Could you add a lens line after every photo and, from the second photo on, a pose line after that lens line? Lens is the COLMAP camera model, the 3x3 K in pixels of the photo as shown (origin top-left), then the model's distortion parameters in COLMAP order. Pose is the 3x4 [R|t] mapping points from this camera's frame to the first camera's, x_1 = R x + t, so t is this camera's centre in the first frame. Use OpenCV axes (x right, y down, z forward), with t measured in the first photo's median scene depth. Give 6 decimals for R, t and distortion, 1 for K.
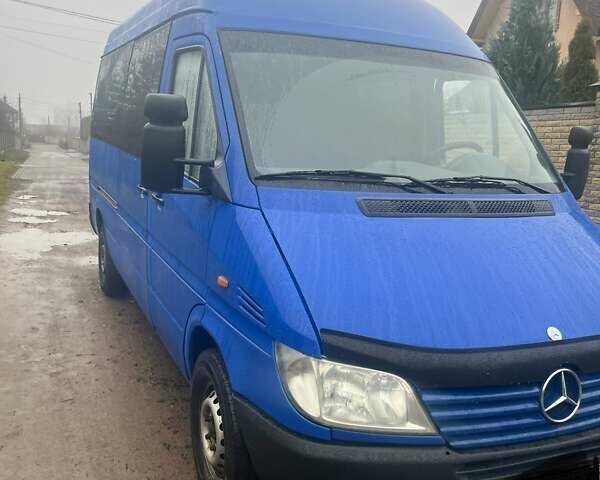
lens RADIAL K [[644.7, 0, 300.0], [0, 644.7, 240.0], [0, 0, 1]] dist [0.186975, -0.901767]
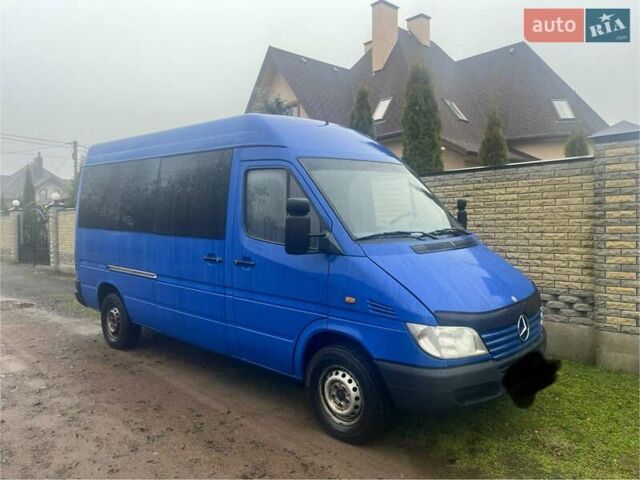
lens RADIAL K [[502.8, 0, 320.0], [0, 502.8, 240.0], [0, 0, 1]] dist [0.005335, -0.073022]
pose [[0.913315, -0.096815, 0.395578, -0.799548], [0.135045, 0.988371, -0.069896, -0.014190], [-0.384211, 0.117258, 0.915769, -0.260731]]
